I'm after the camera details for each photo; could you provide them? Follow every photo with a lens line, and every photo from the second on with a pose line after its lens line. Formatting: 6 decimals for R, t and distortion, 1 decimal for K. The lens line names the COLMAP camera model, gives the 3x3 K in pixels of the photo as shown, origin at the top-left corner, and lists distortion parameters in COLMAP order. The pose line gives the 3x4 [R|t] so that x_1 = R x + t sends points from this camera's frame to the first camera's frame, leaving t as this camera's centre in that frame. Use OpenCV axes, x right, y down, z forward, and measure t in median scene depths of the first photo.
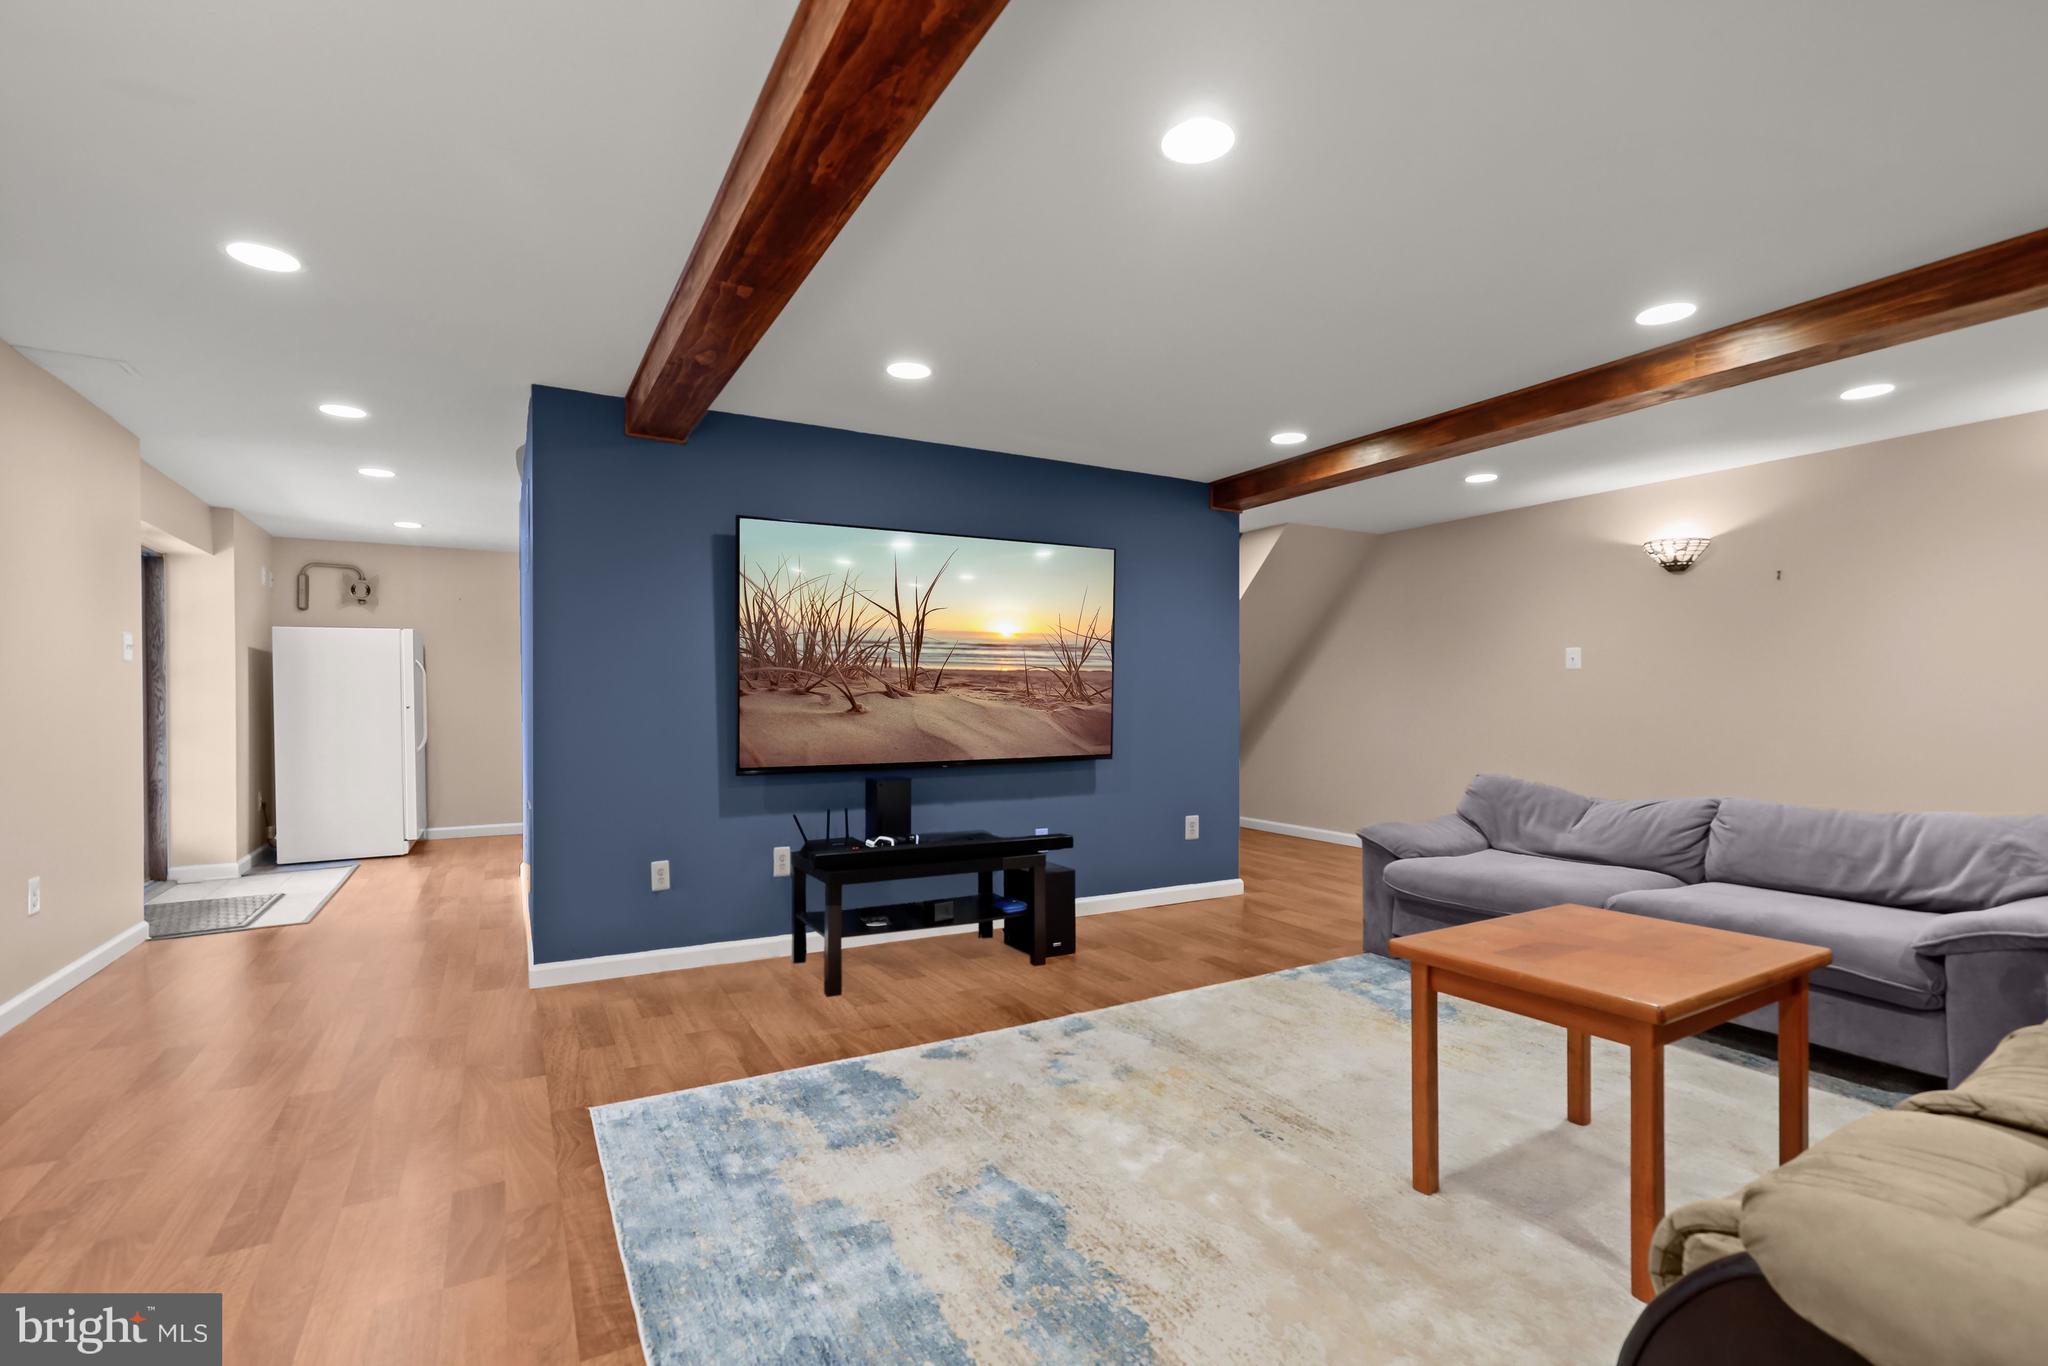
lens RADIAL K [[937.1, 0, 1022.5], [0, 937.1, 696.4], [0, 0, 1]] dist [0.001681, 0.000811]
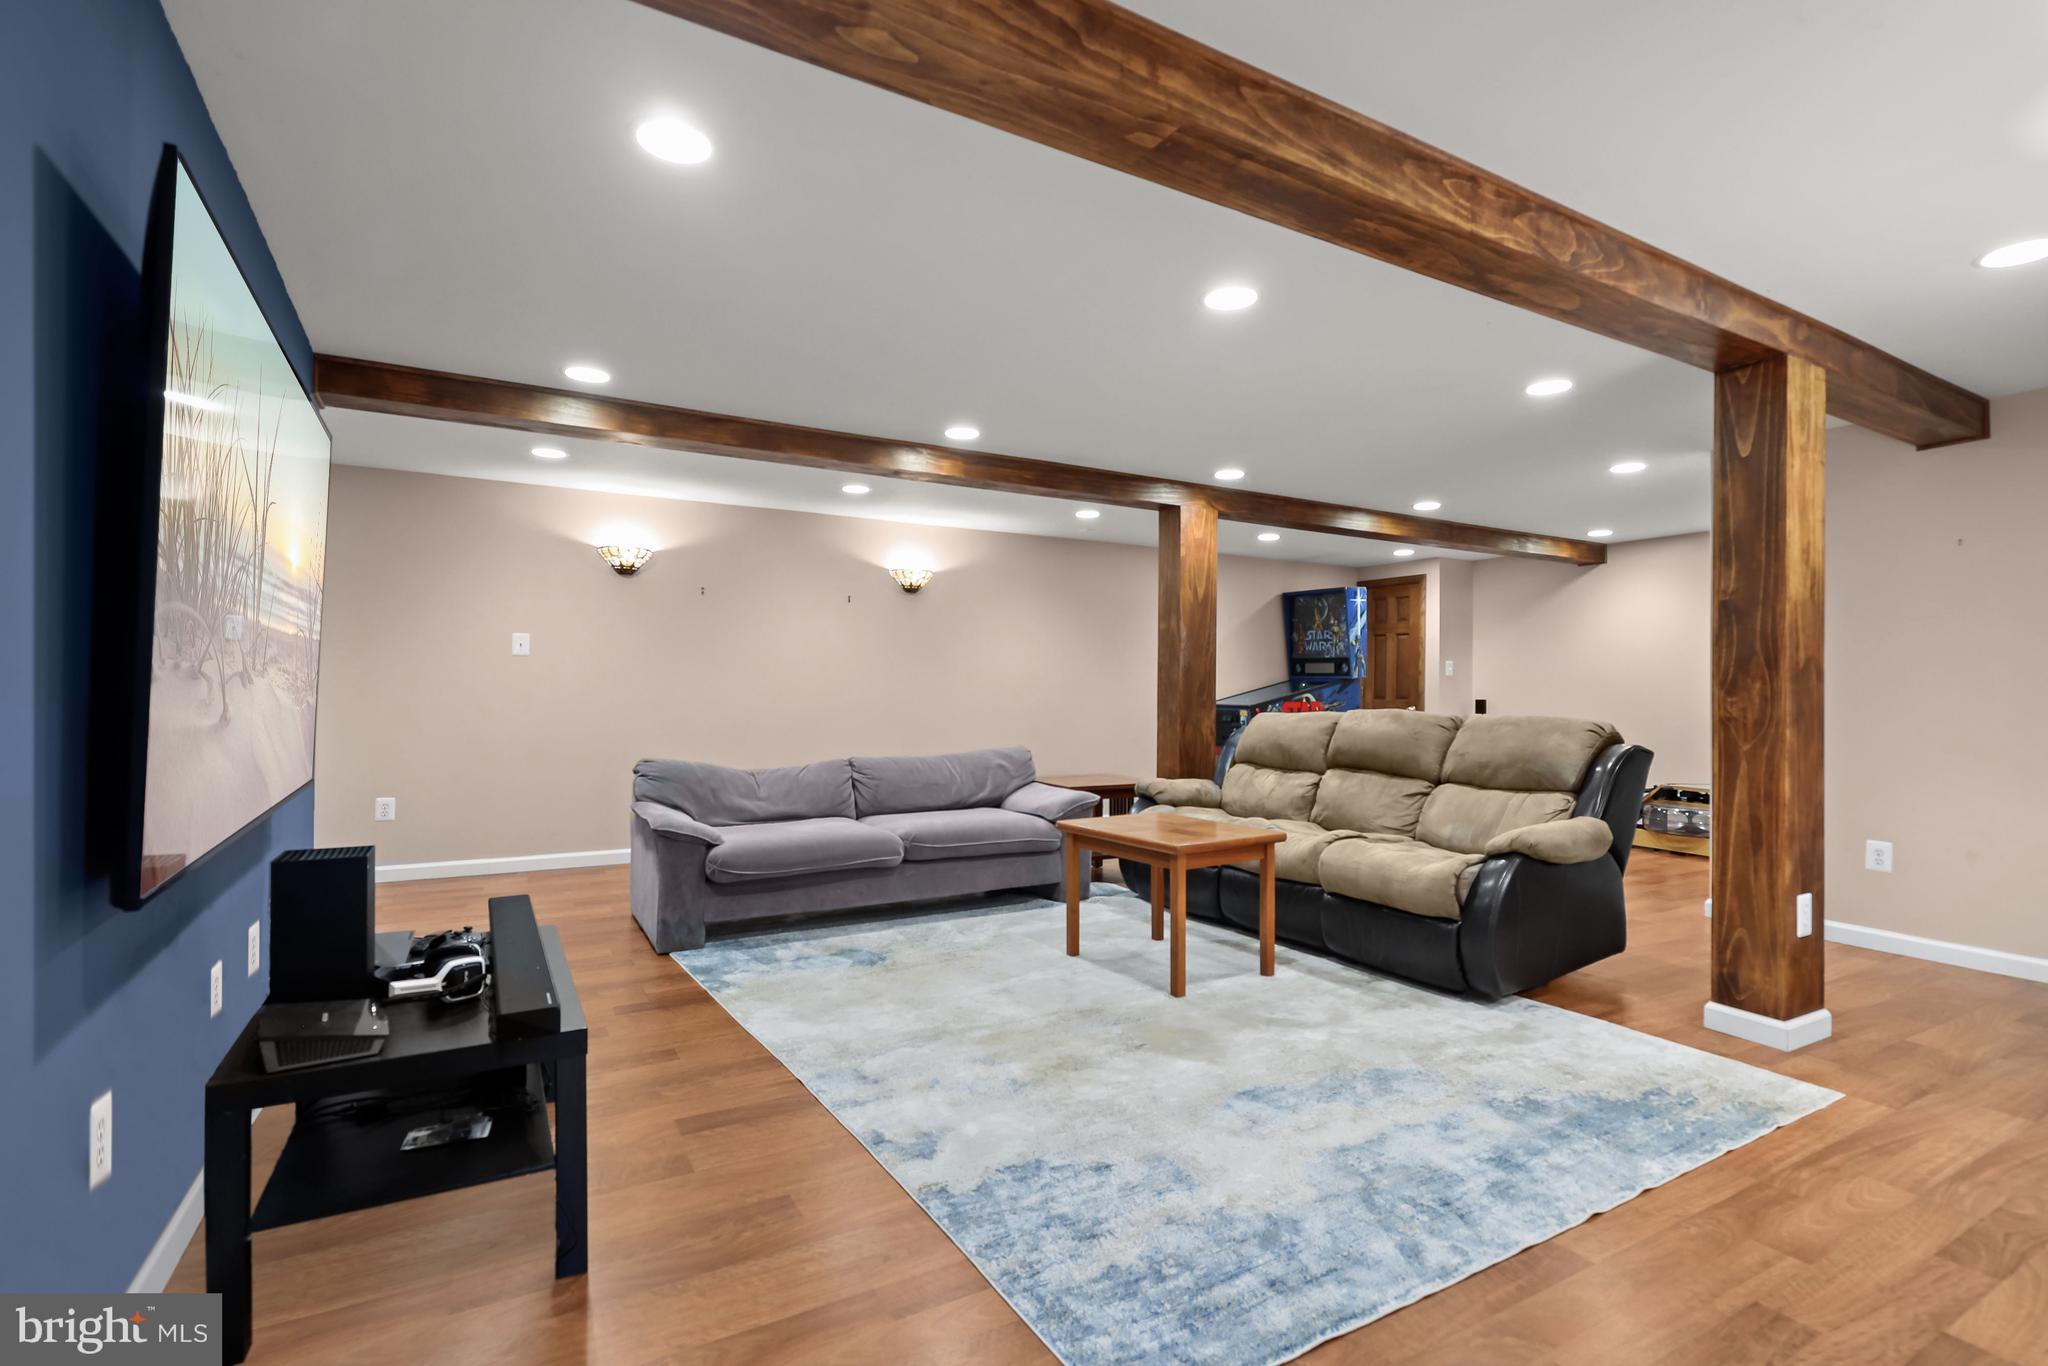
lens RADIAL K [[969.0, 0, 1024.0], [0, 969.0, 683.0], [0, 0, 1]] dist [-0.019736, 0.000255]
pose [[0.049831, 0.008165, 0.998724, -0.645433], [-0.004745, 0.999957, -0.007939, 0.009714], [-0.998746, -0.004344, 0.049868, 0.663976]]
